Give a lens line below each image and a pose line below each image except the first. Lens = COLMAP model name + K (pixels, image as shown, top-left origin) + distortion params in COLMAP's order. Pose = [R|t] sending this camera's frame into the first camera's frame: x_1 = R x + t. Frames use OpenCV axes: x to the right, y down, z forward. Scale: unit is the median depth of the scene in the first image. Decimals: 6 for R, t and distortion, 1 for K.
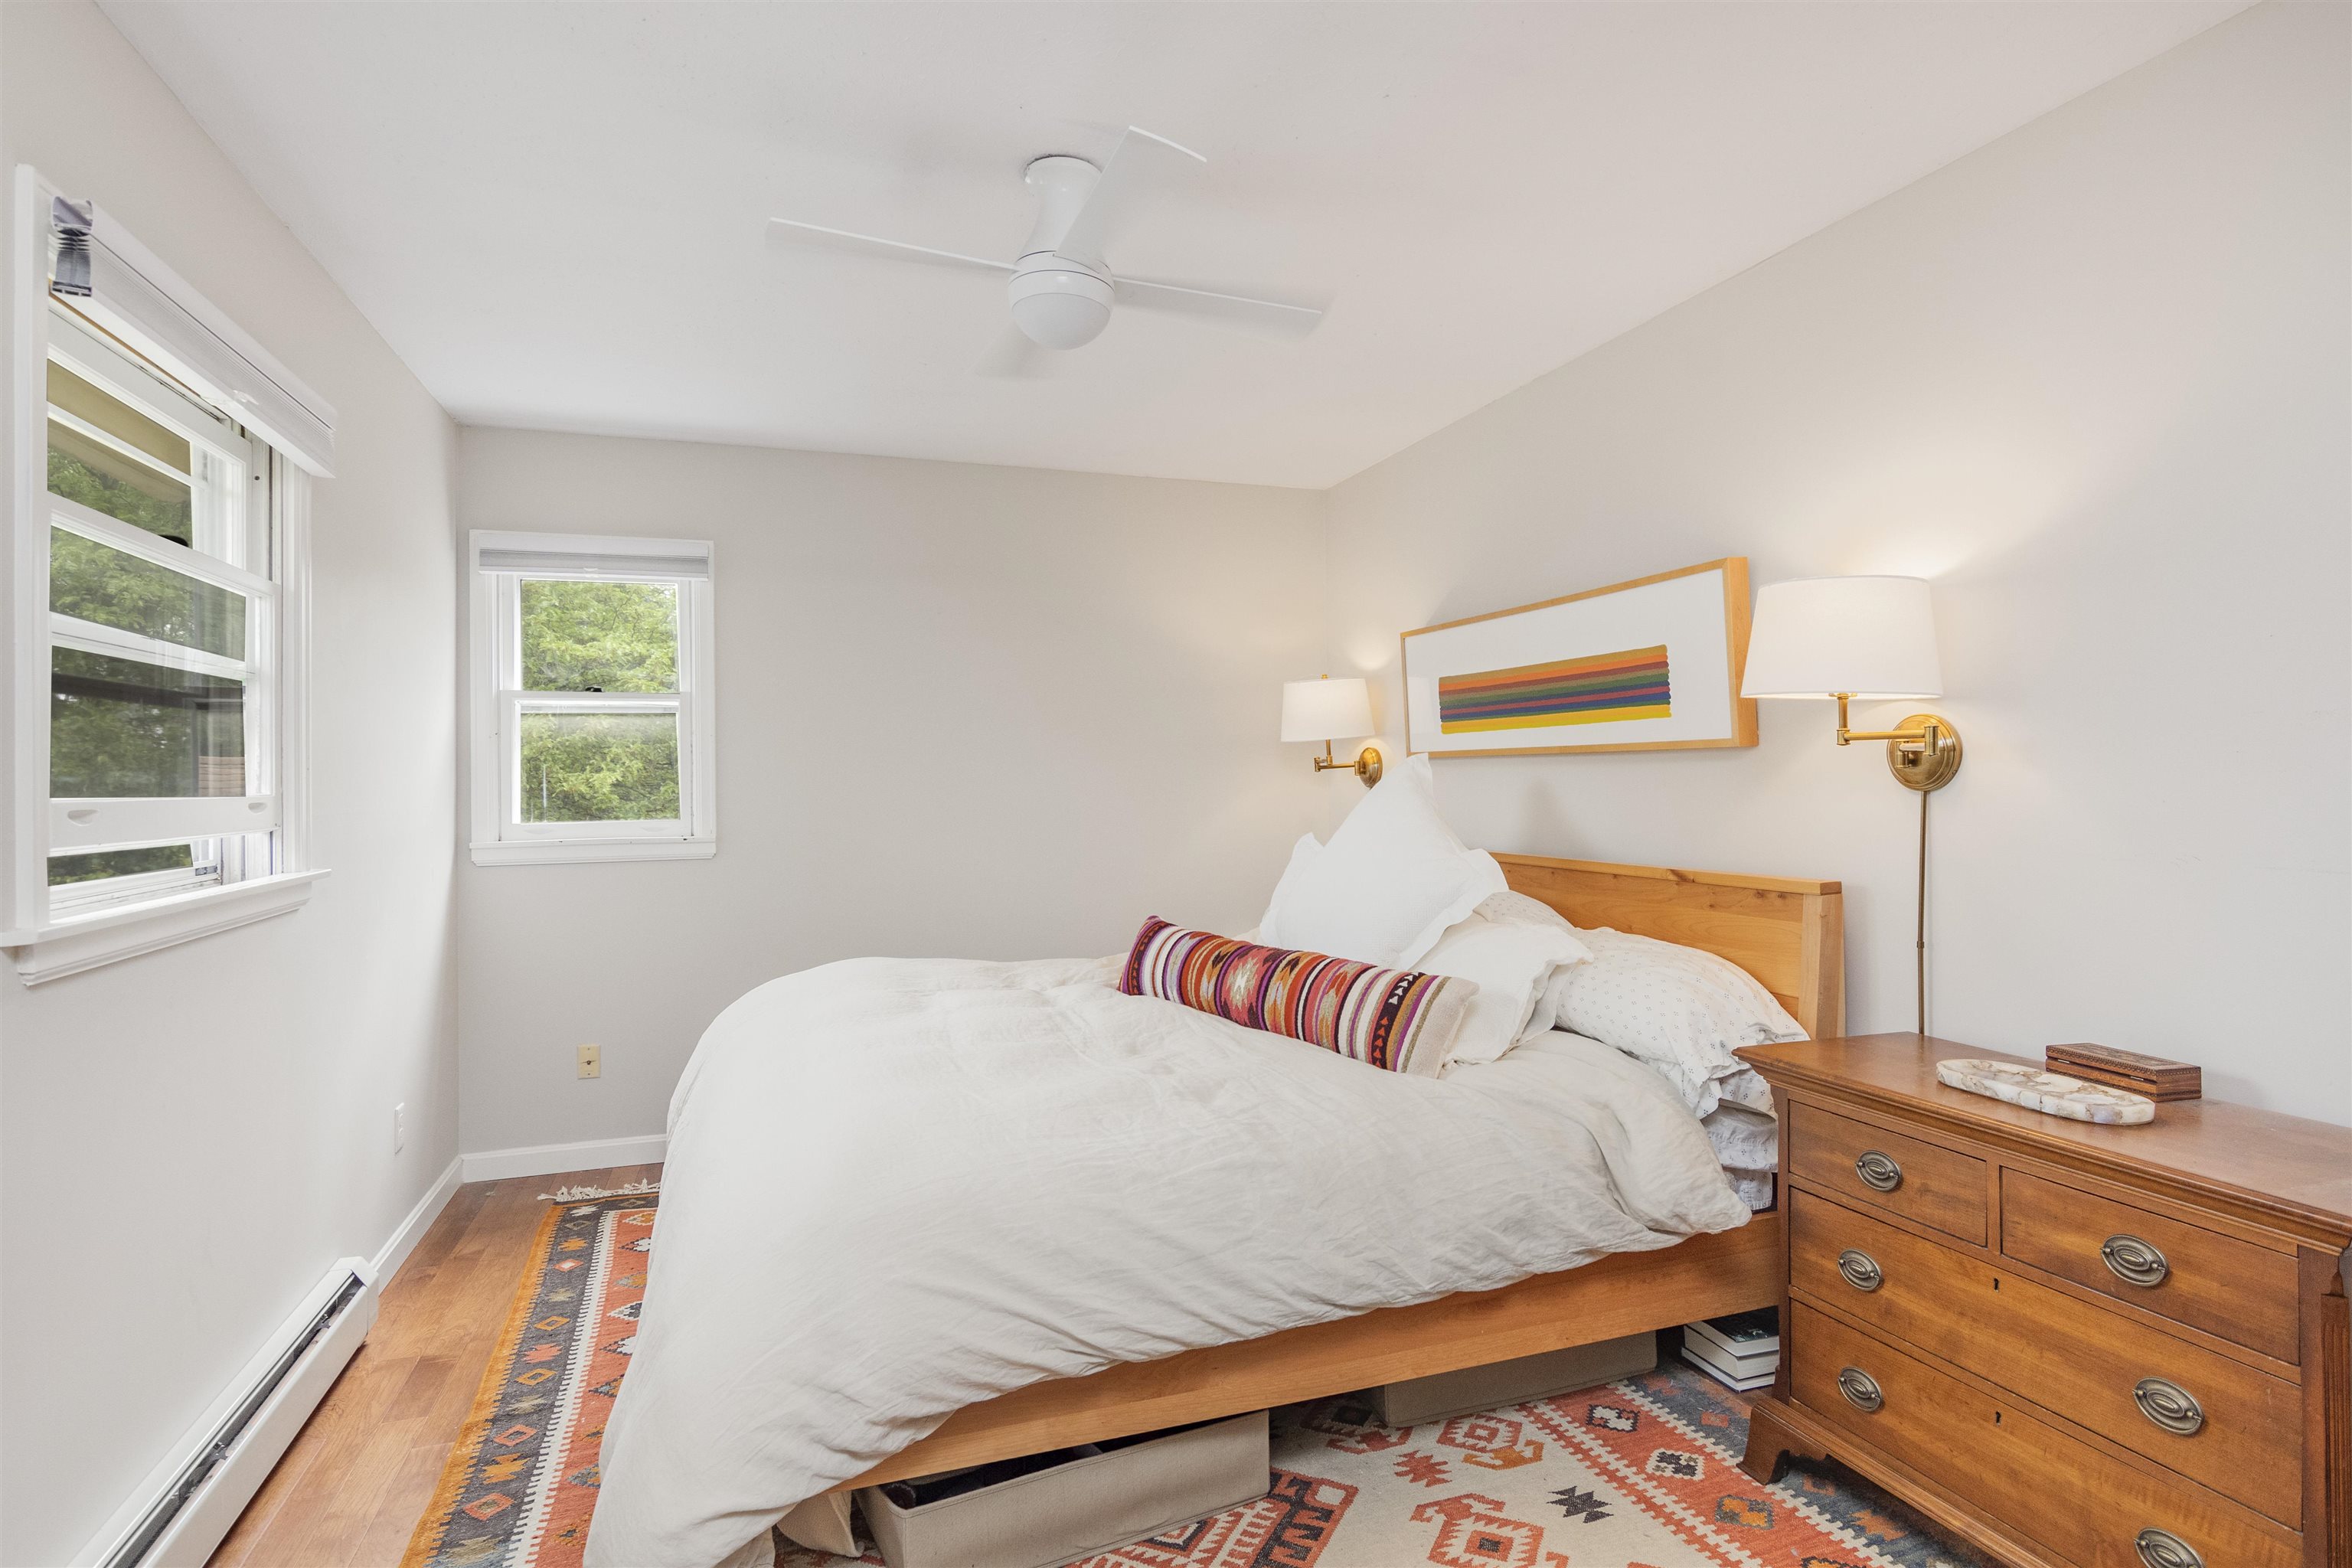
lens RADIAL K [[1226.1, 0, 1185.4], [0, 1226.1, 785.0], [0, 0, 1]] dist [0.001119, -0.002192]
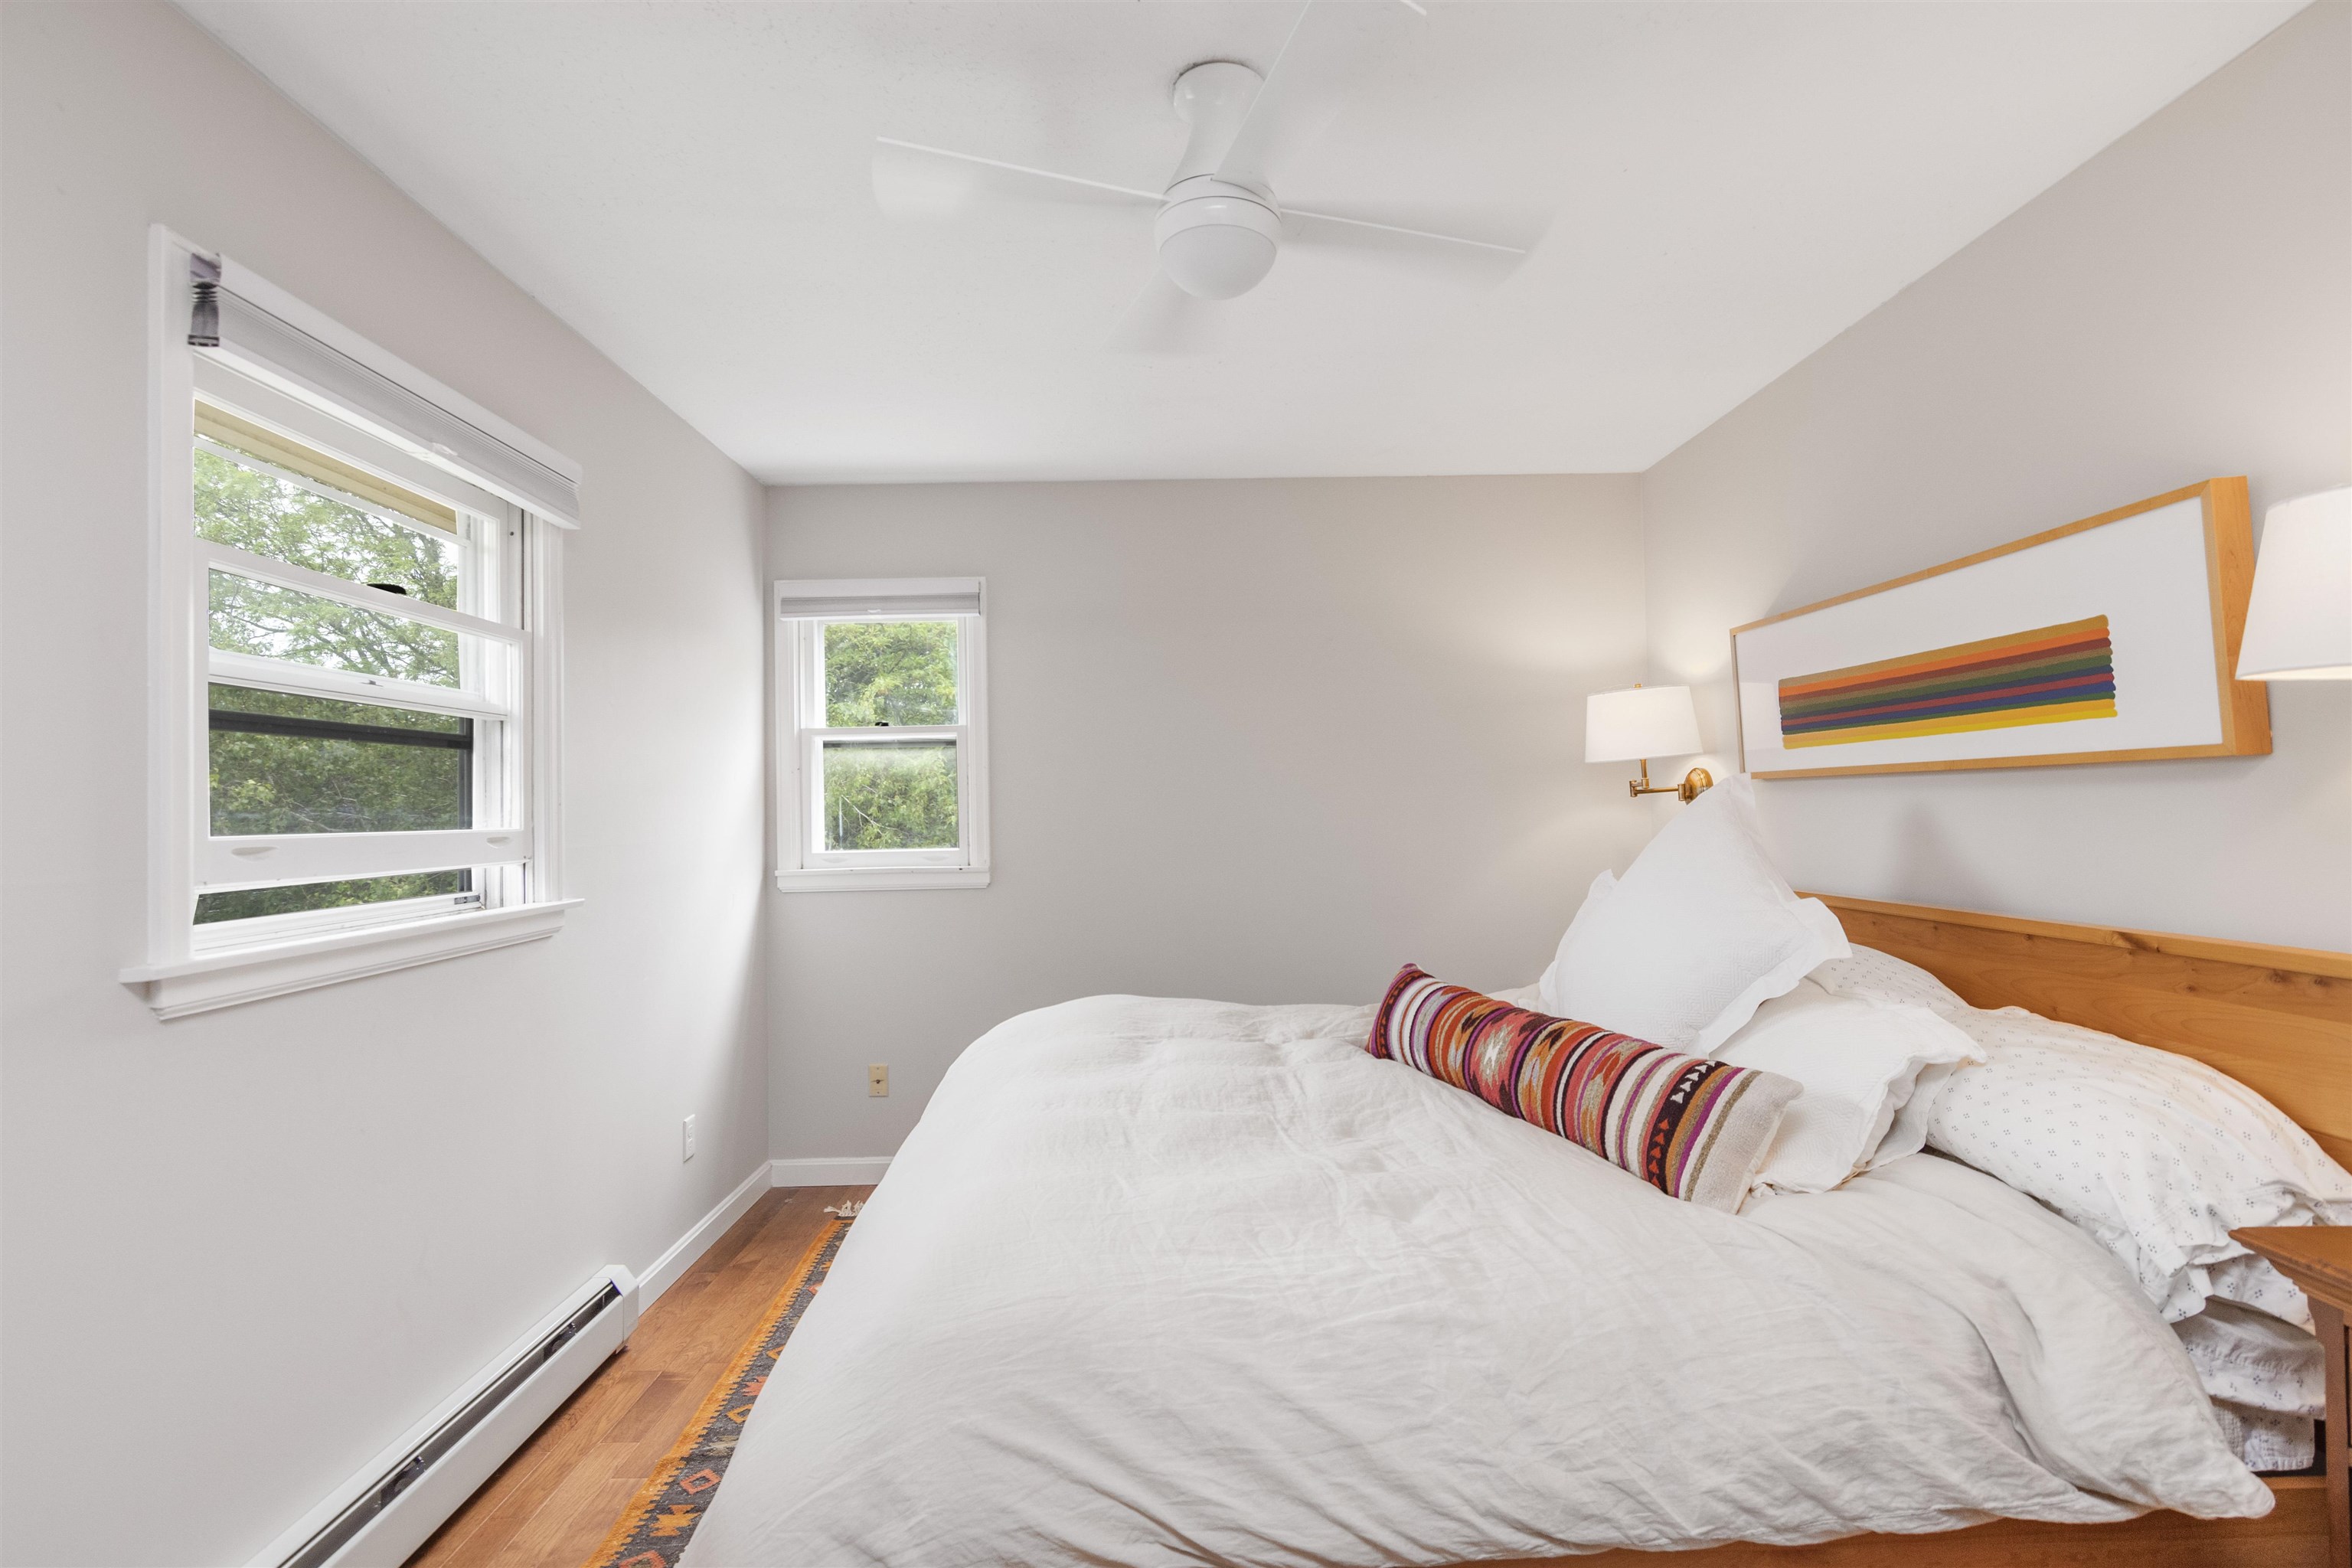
lens RADIAL K [[1155.9, 0, 1168.5], [0, 1155.9, 793.9], [0, 0, 1]] dist [-0.000649, 0.002086]
pose [[0.947036, -0.010241, -0.320964, 0.111781], [0.005440, 0.999860, -0.015851, -0.003552], [0.321081, 0.013265, 0.946959, 0.234901]]
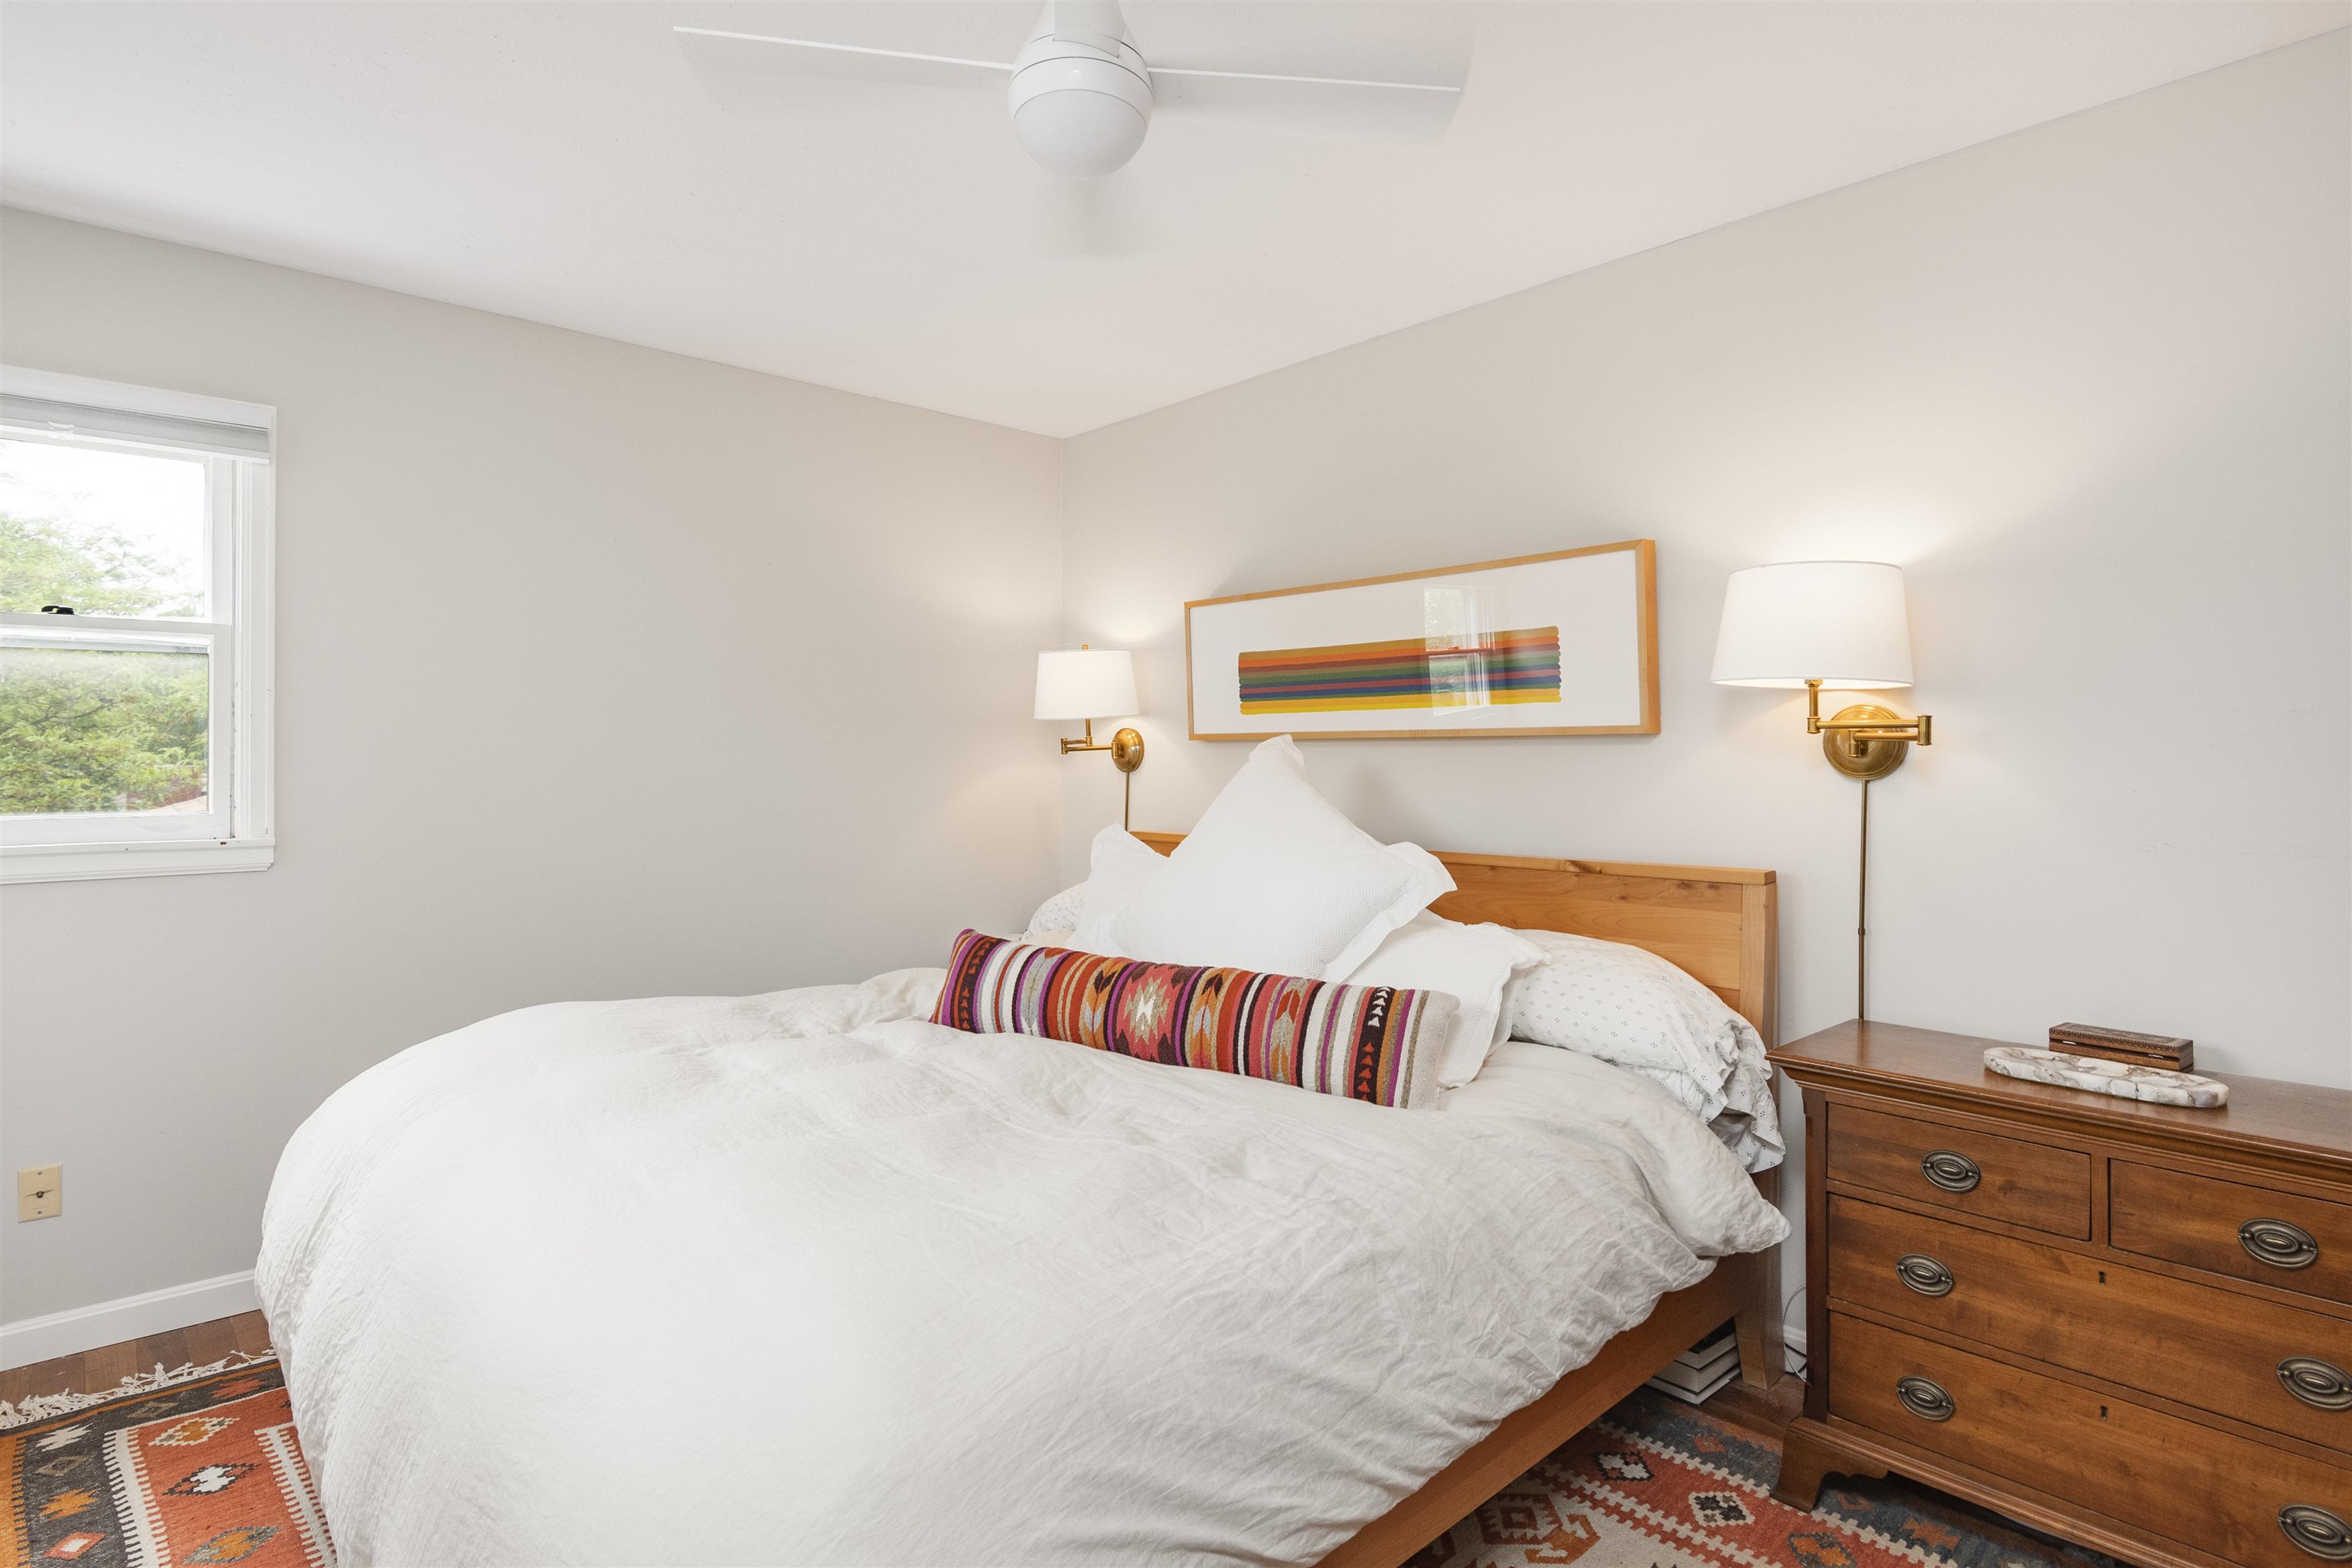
lens RADIAL K [[1226.1, 0, 1173.5], [0, 1226.1, 762.0], [0, 0, 1]] dist [0.001119, -0.002192]
pose [[0.918479, 0.009162, 0.395363, -0.325508], [-0.006983, 0.999951, -0.006950, 0.001127], [-0.395408, 0.003622, 0.918499, 0.292805]]
